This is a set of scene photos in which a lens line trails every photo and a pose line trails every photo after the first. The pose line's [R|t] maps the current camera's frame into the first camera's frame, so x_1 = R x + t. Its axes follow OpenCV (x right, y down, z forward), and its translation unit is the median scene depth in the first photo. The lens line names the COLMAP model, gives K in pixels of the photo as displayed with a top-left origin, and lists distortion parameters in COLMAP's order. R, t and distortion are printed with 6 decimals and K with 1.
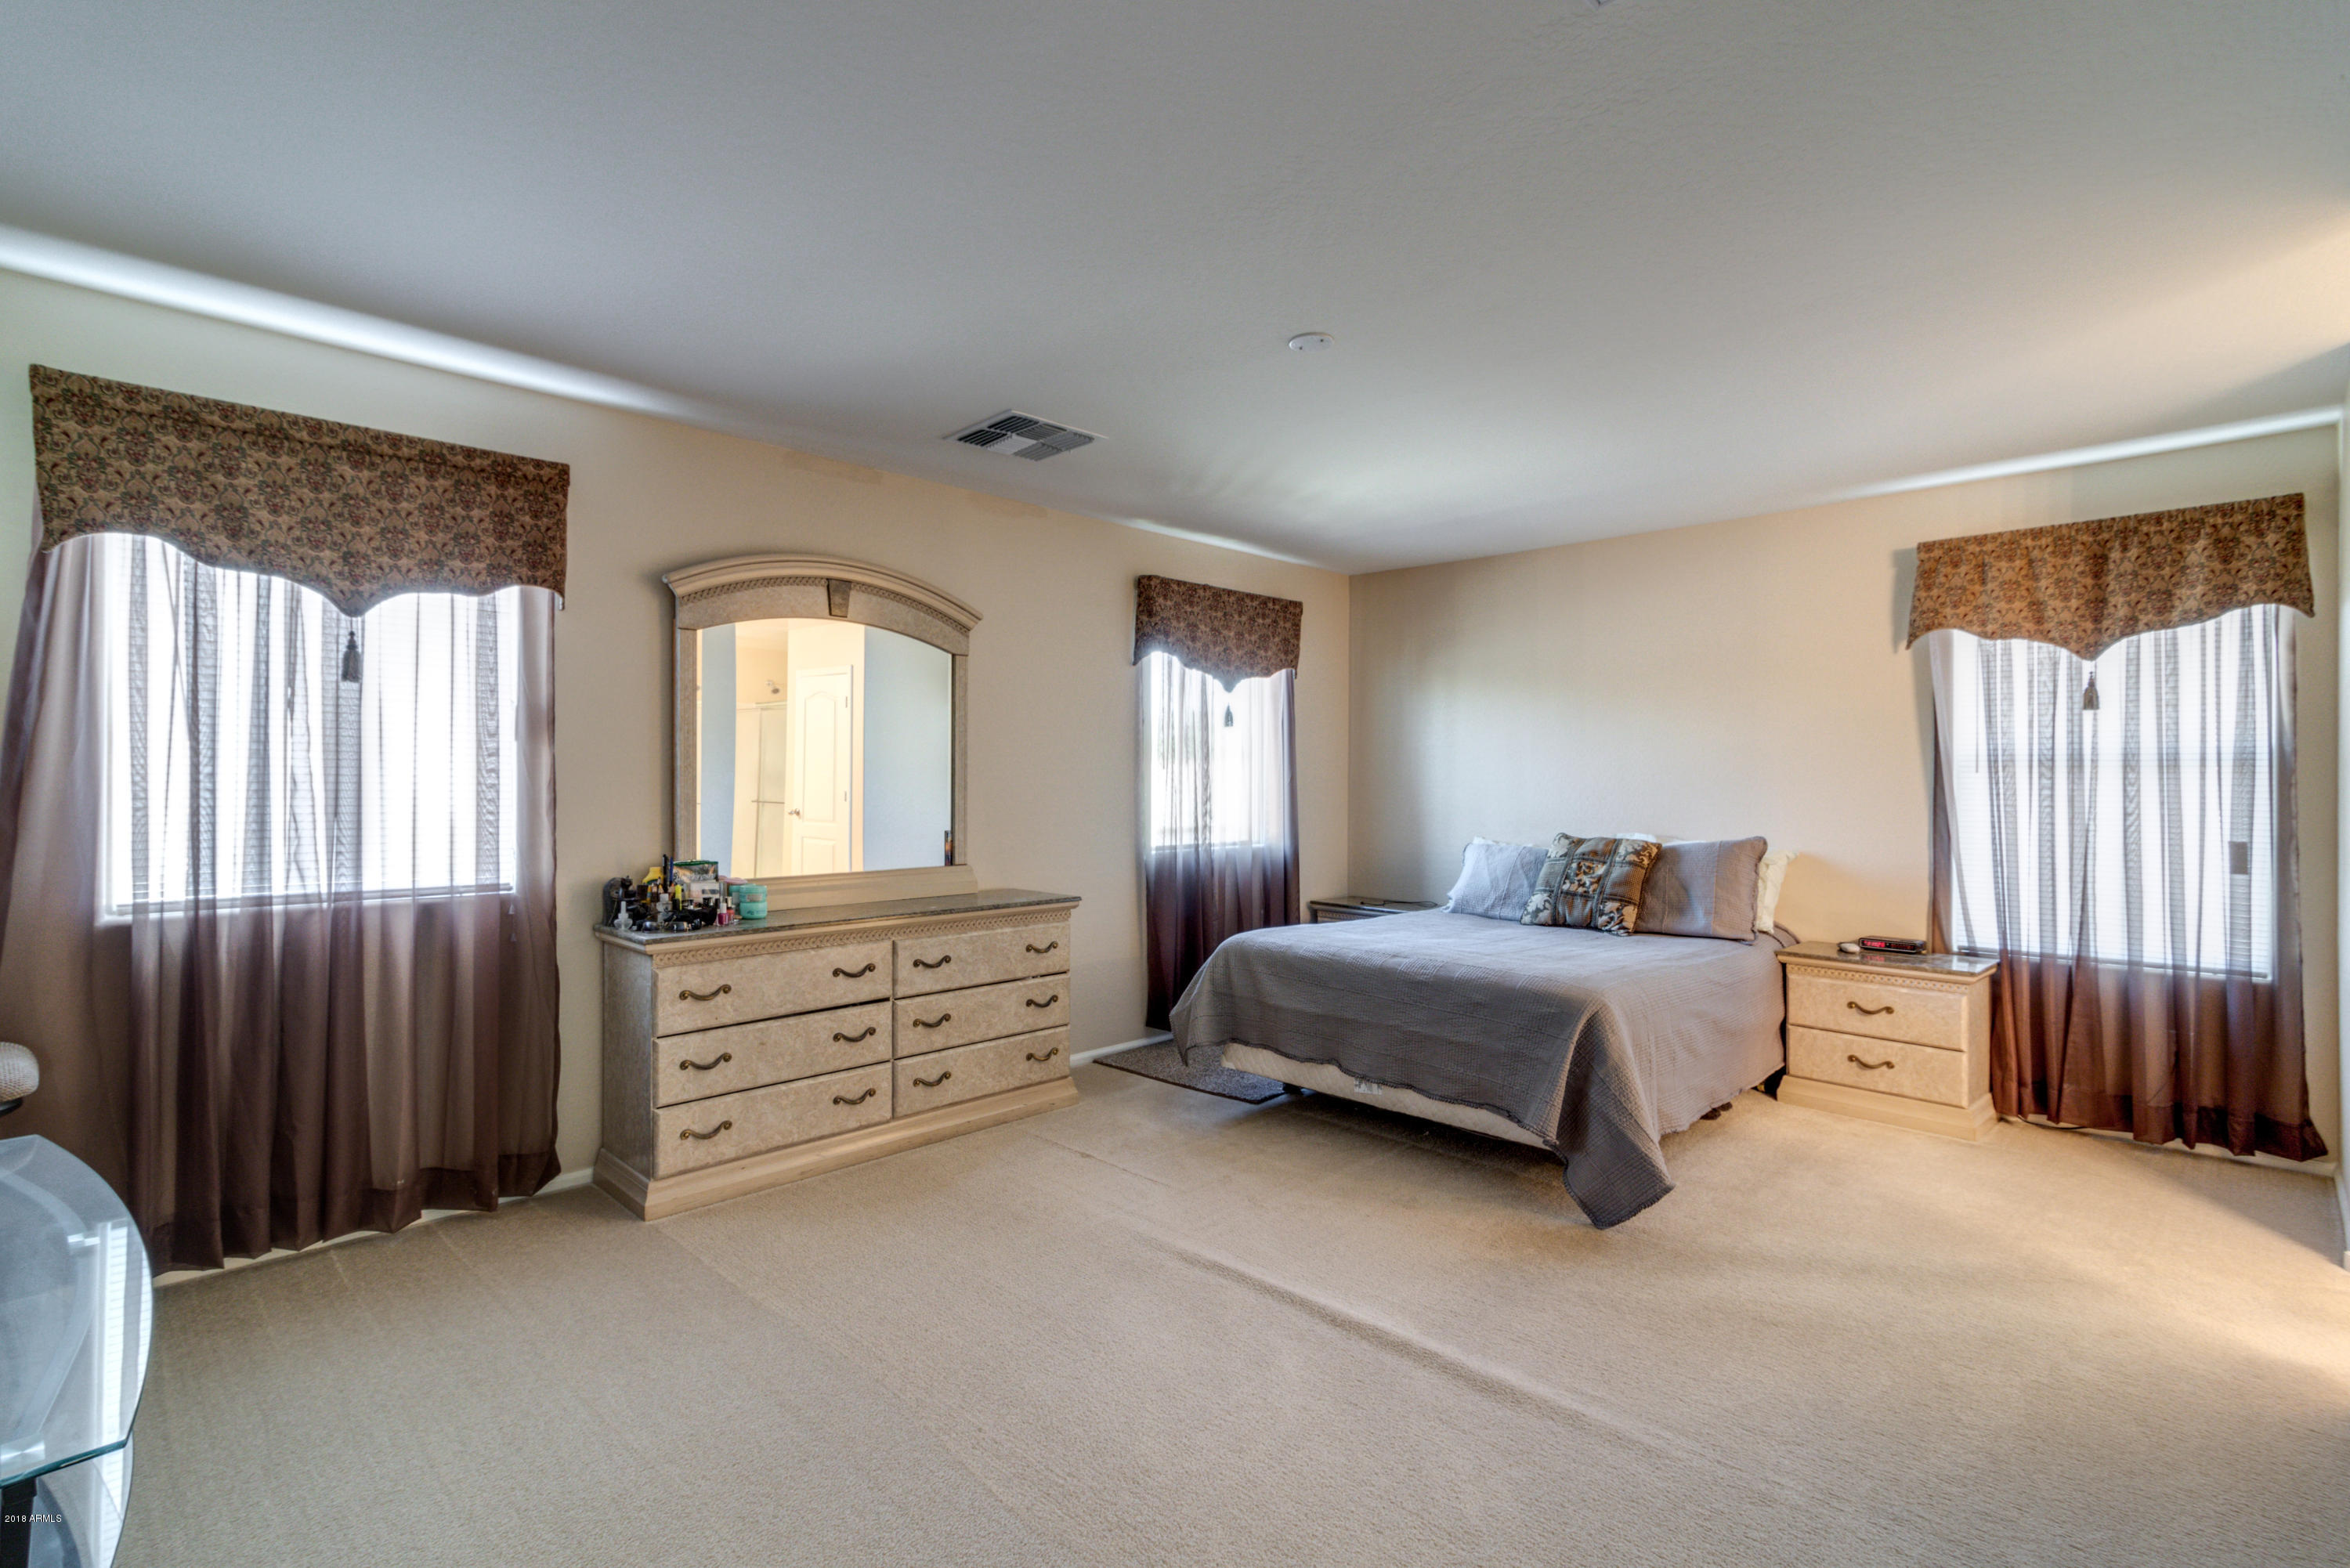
lens RADIAL K [[1097.3, 0, 1159.4], [0, 1097.3, 776.0], [0, 0, 1]] dist [0.001585, 0.000919]
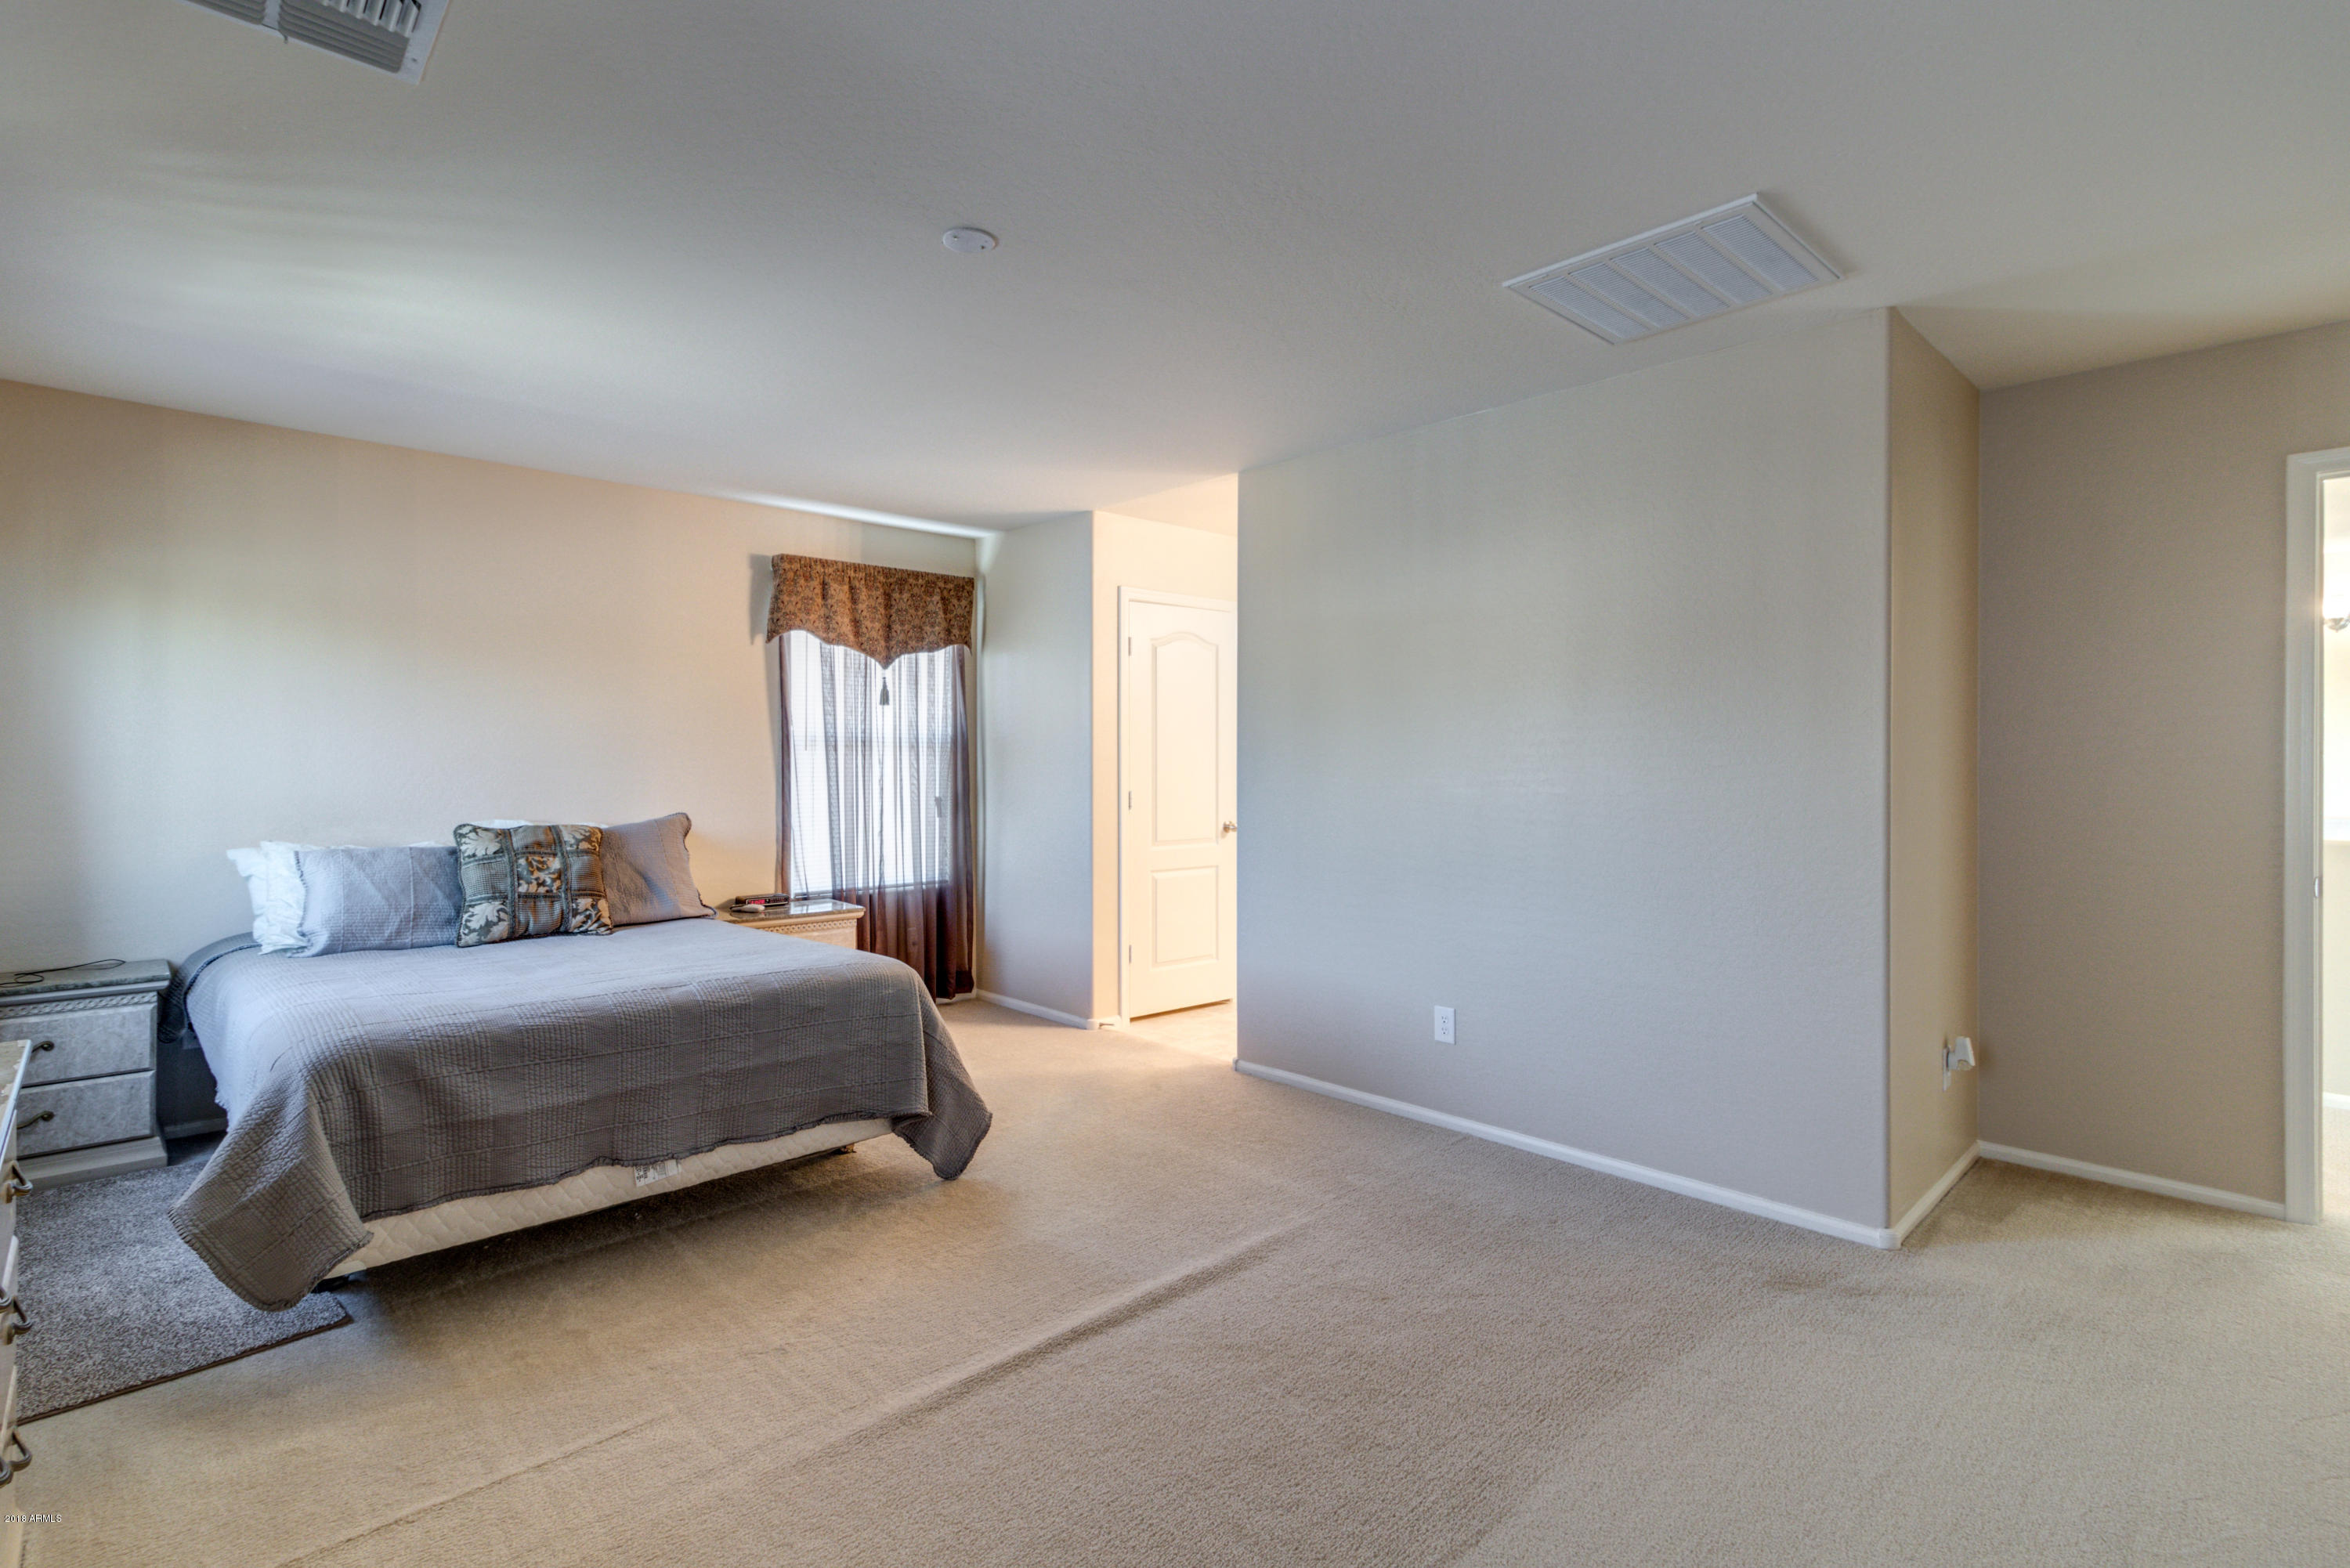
lens RADIAL K [[1097.3, 0, 1159.4], [0, 1097.3, 776.0], [0, 0, 1]] dist [0.001585, 0.000919]
pose [[0.033574, -0.016725, 0.999296, -0.470367], [0.000190, 0.999860, 0.016728, 0.004924], [-0.999436, -0.000372, 0.033573, 0.564049]]
